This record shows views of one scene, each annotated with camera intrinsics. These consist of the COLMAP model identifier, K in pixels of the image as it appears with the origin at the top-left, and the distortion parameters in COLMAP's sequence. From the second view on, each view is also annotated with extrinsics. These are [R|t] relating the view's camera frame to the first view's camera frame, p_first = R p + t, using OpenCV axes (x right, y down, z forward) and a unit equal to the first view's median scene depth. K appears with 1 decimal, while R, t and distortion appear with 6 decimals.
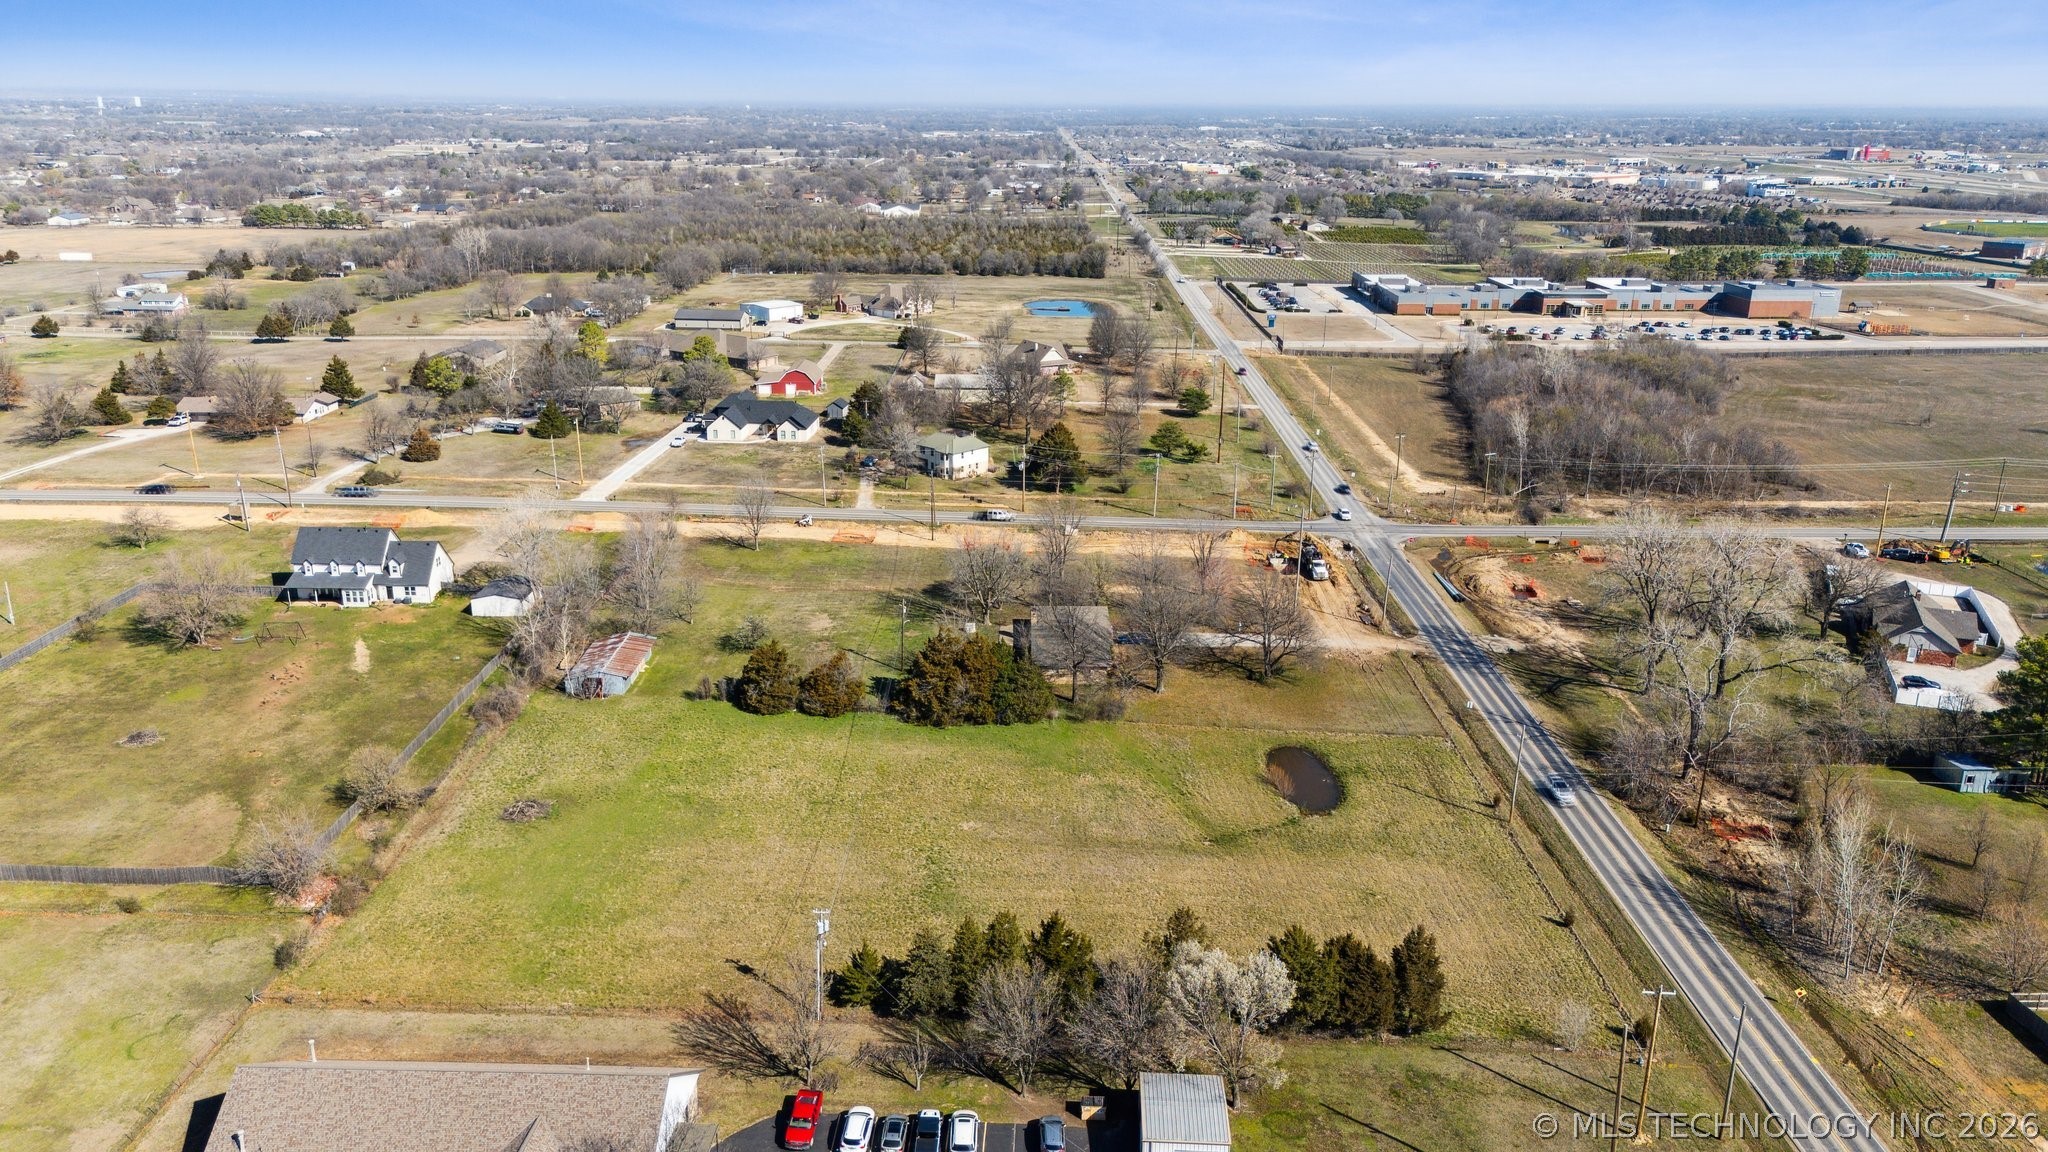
lens RADIAL K [[1496.5, 0, 1018.2], [0, 1496.5, 579.9], [0, 0, 1]] dist [0.078385, -0.071846]
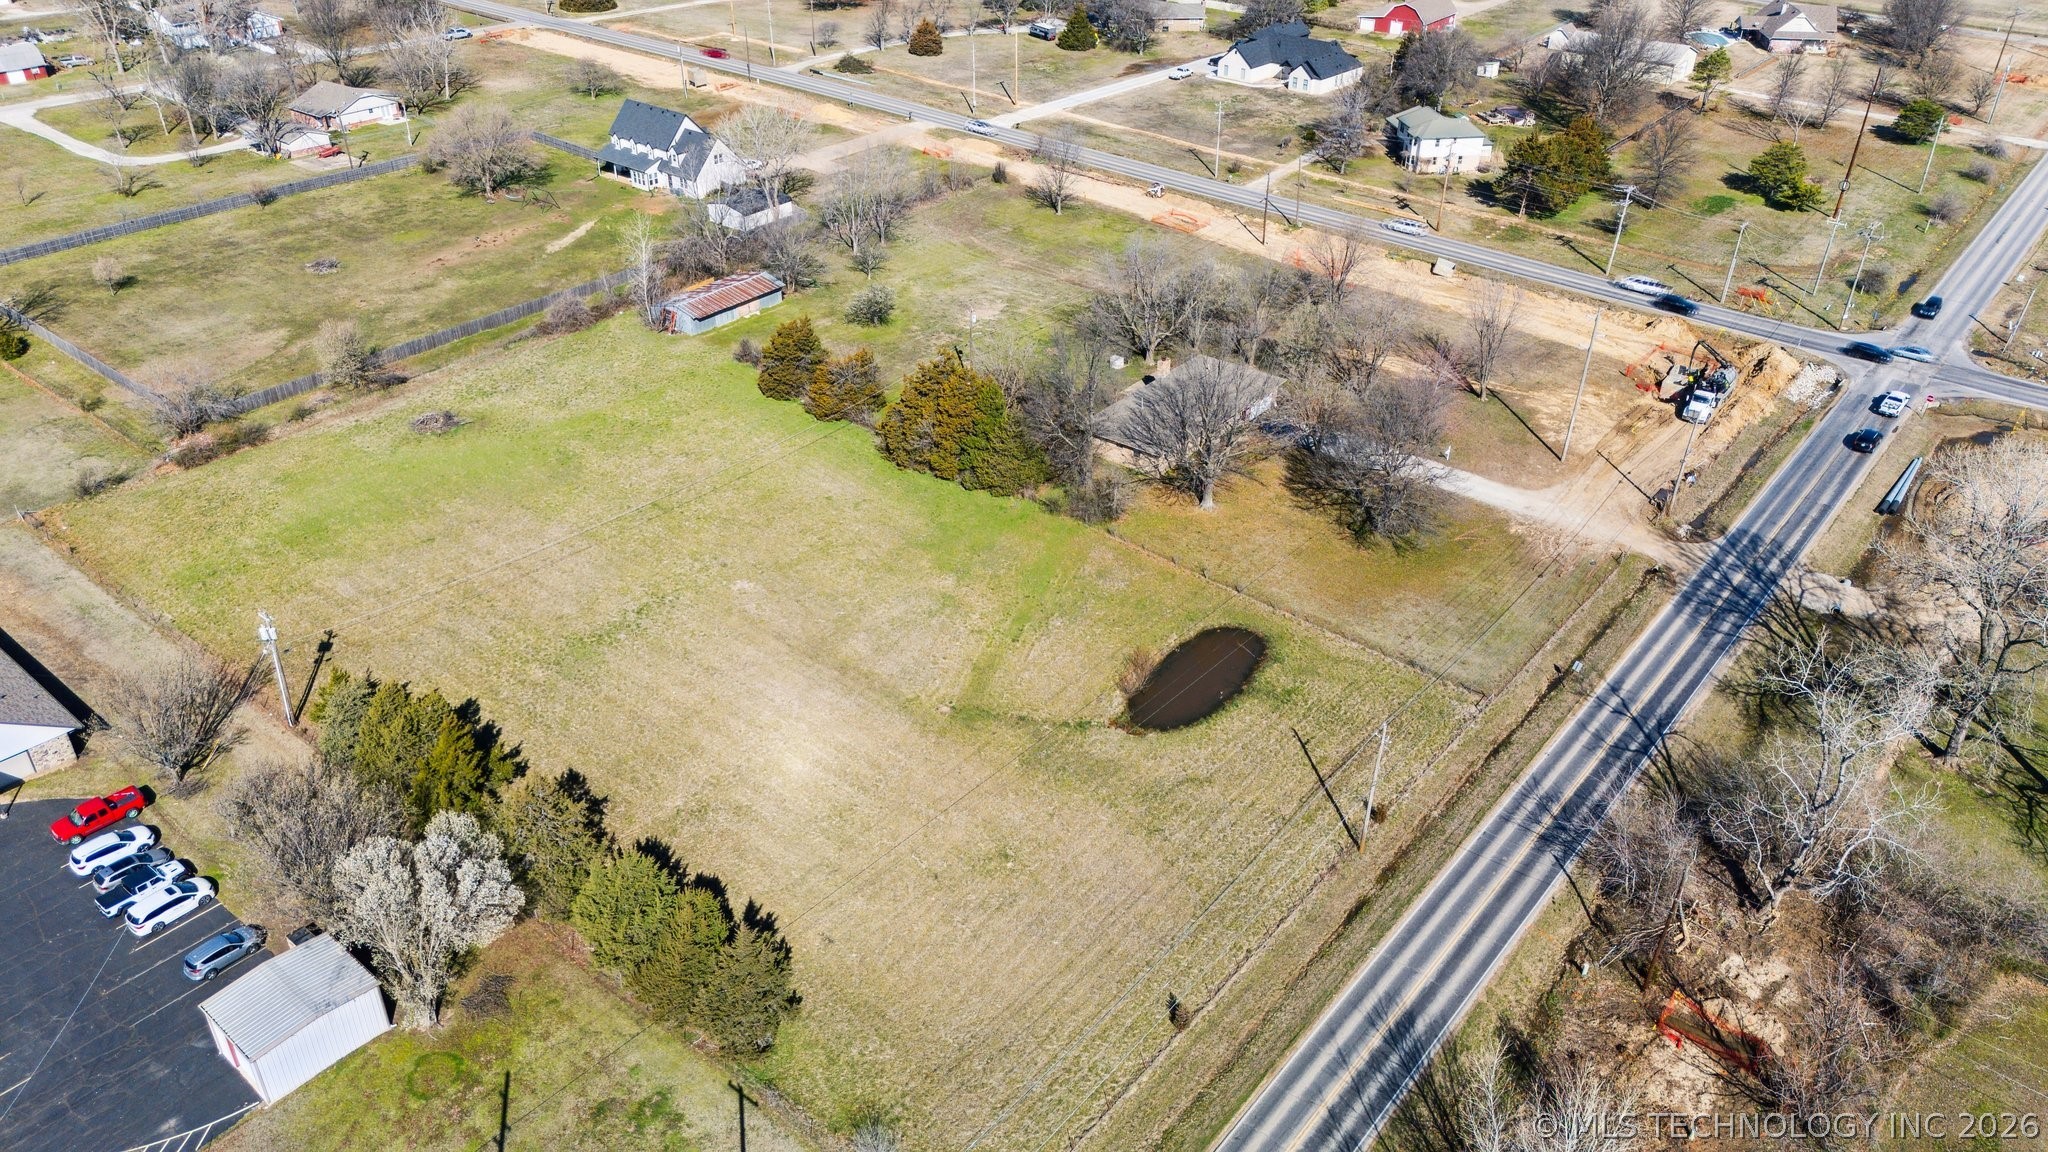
lens RADIAL K [[1496.5, 0, 1017.3], [0, 1496.5, 577.6], [0, 0, 1]] dist [0.078385, -0.071846]
pose [[0.786650, 0.324776, -0.525074, 0.376248], [-0.191461, 0.936859, 0.292638, -0.082165], [0.586962, -0.129672, 0.799162, 0.301427]]
